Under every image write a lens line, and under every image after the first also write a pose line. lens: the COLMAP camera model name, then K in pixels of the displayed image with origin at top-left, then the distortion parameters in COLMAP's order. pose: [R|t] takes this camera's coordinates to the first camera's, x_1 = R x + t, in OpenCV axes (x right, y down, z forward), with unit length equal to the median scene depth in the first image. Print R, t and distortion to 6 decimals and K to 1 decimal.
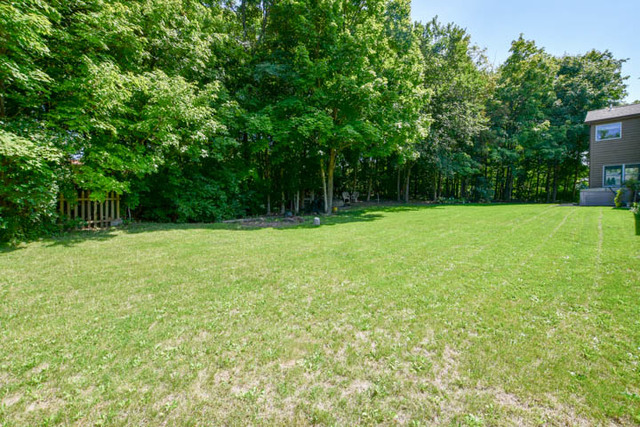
lens RADIAL K [[286.4, 0, 319.1], [0, 286.4, 214.4], [0, 0, 1]] dist [-0.025840, 0.003248]
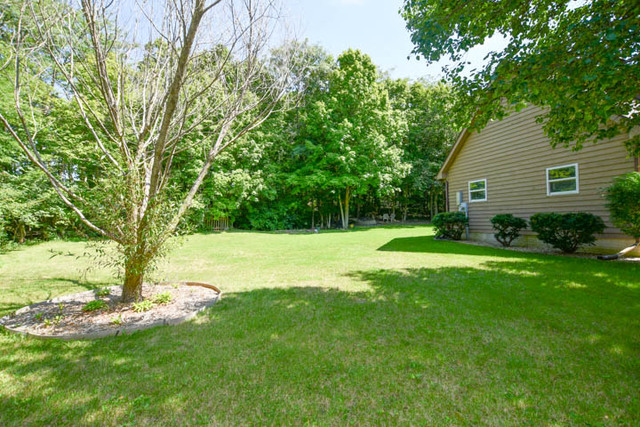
lens RADIAL K [[286.4, 0, 320.8], [0, 286.4, 213.2], [0, 0, 1]] dist [-0.025840, 0.003248]
pose [[0.912885, 0.000371, -0.408216, 1.007915], [-0.028220, 0.997665, -0.062201, 0.025693], [0.407239, 0.068303, 0.910764, -0.885659]]
